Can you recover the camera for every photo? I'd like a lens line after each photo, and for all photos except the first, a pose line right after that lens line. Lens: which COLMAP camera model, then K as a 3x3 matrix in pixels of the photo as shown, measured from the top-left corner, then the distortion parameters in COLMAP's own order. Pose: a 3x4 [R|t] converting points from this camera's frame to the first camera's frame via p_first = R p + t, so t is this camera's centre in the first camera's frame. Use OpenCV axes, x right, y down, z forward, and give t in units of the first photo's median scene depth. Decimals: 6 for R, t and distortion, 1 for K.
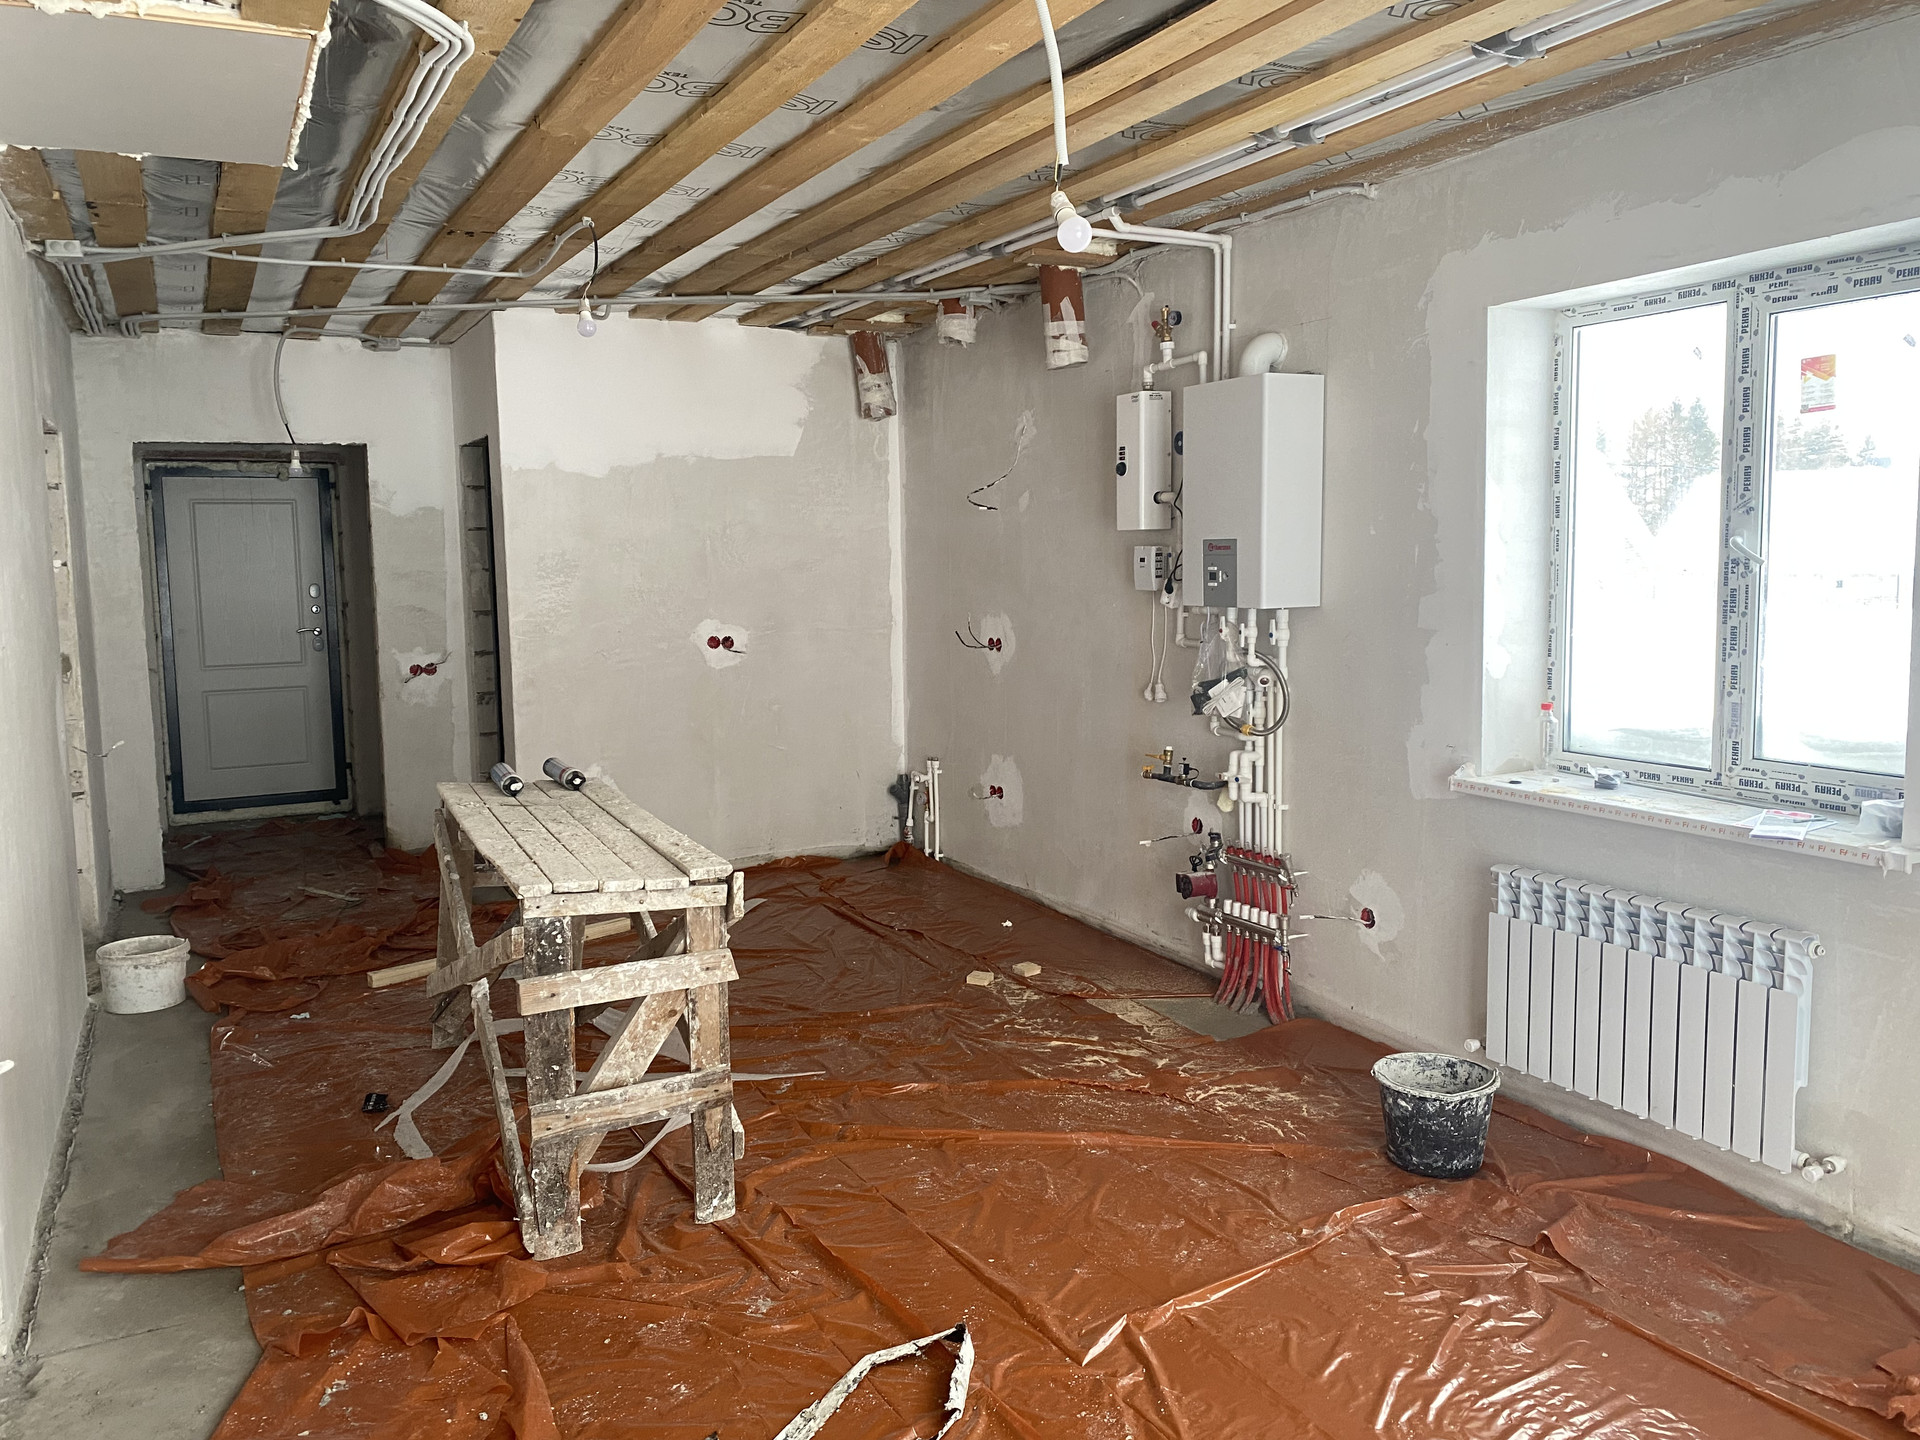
lens RADIAL K [[1446.2, 0, 960.0], [0, 1446.2, 720.0], [0, 0, 1]] dist [0.094067, -0.177352]
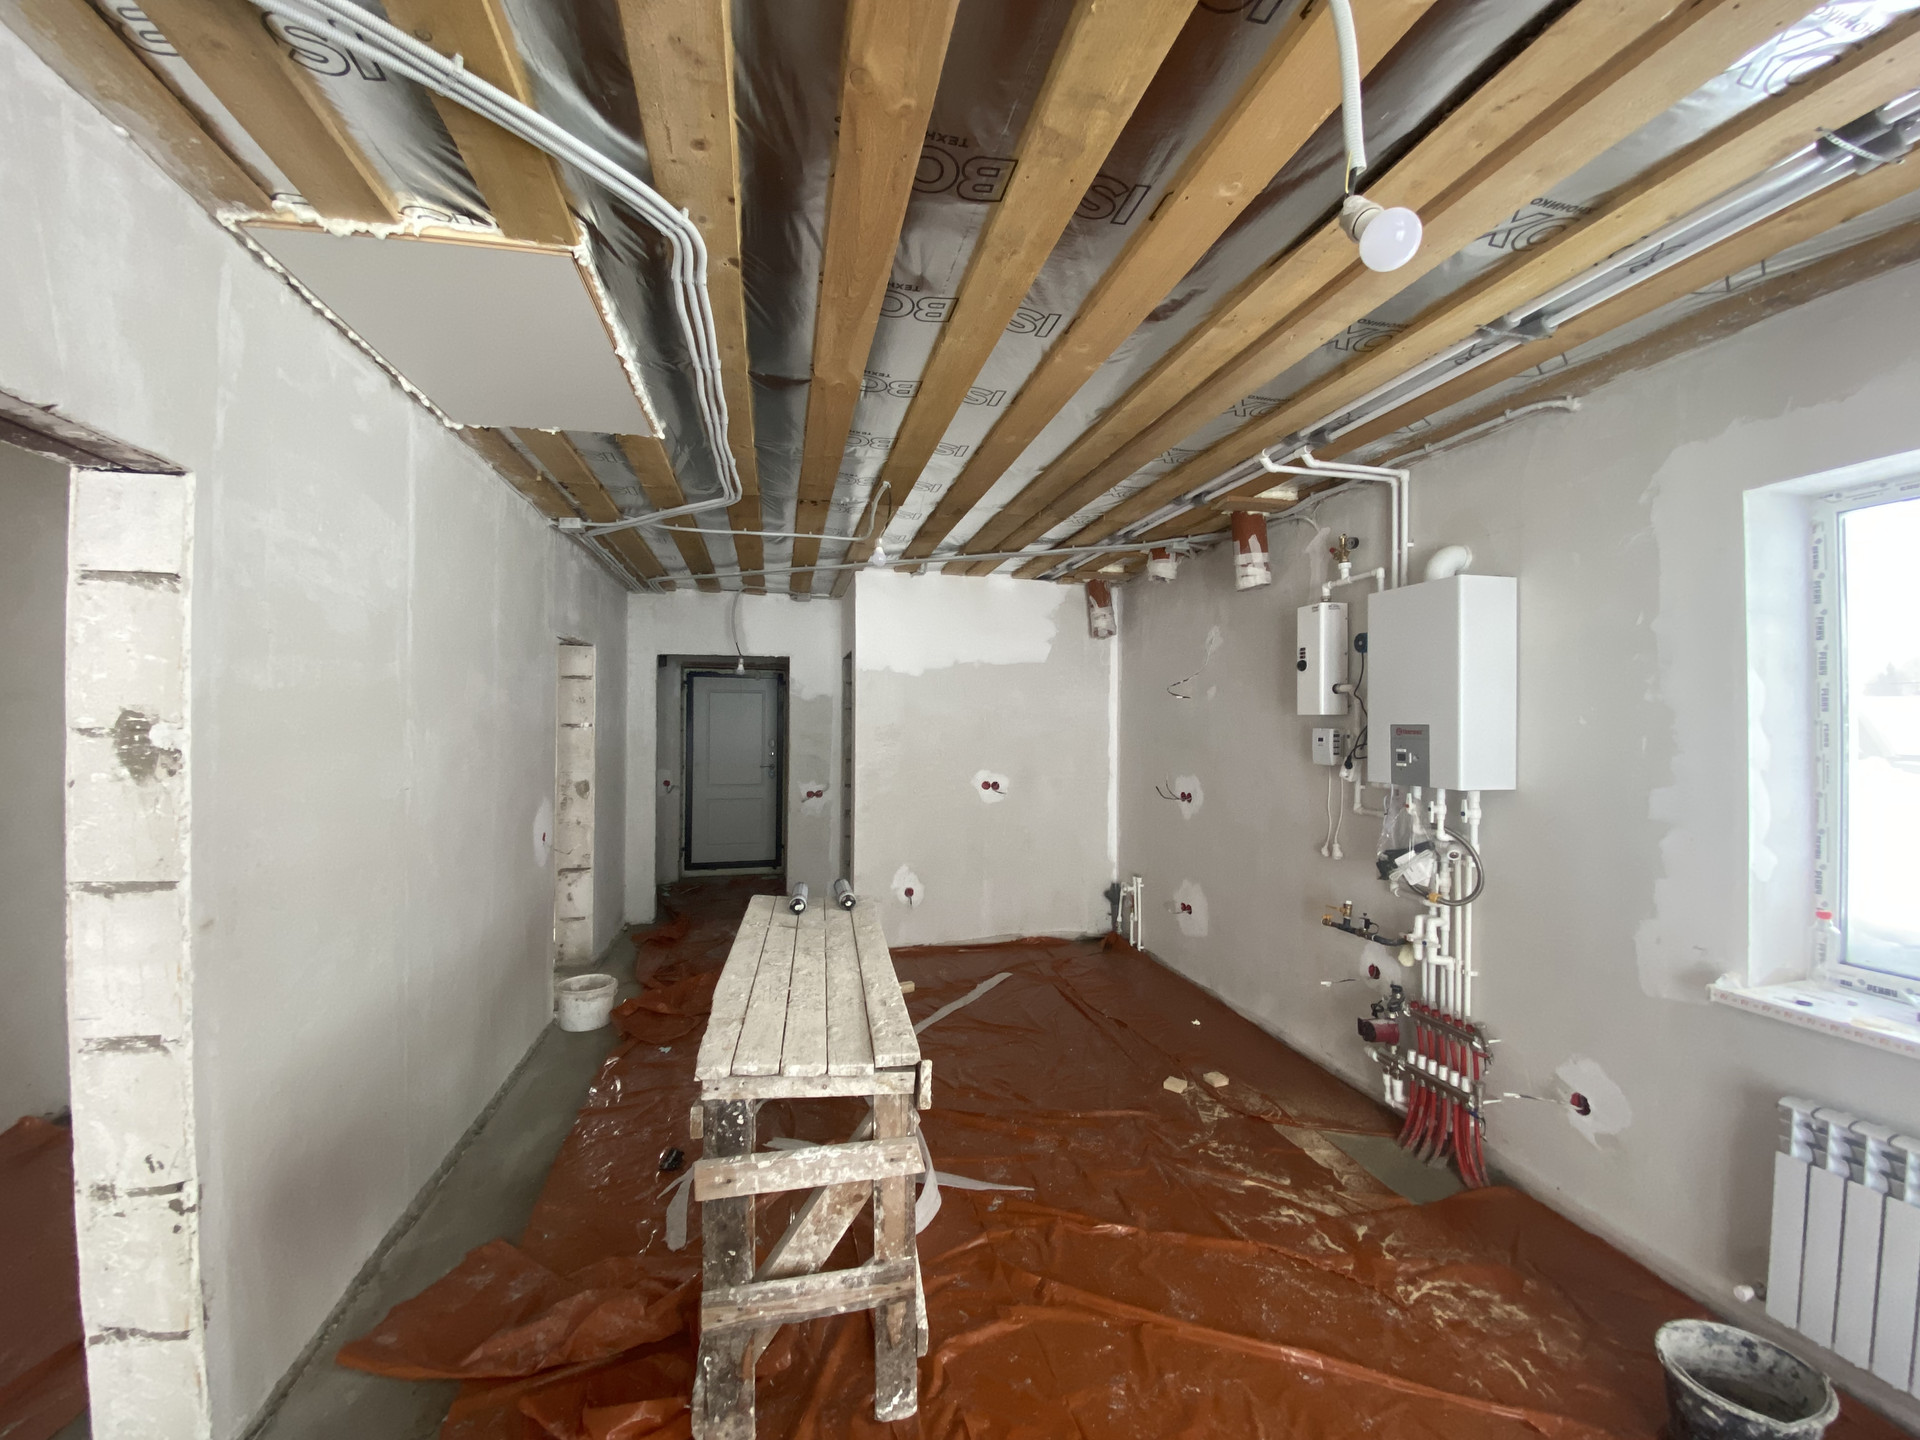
lens RADIAL K [[740.9, 0, 960.0], [0, 740.9, 720.0], [0, 0, 1]] dist [0.017896, -0.020199]
pose [[0.967293, 0.019706, -0.252894, -0.008869], [-0.050372, 0.992045, -0.115367, -0.043782], [0.248609, 0.124332, 0.960591, 0.358452]]
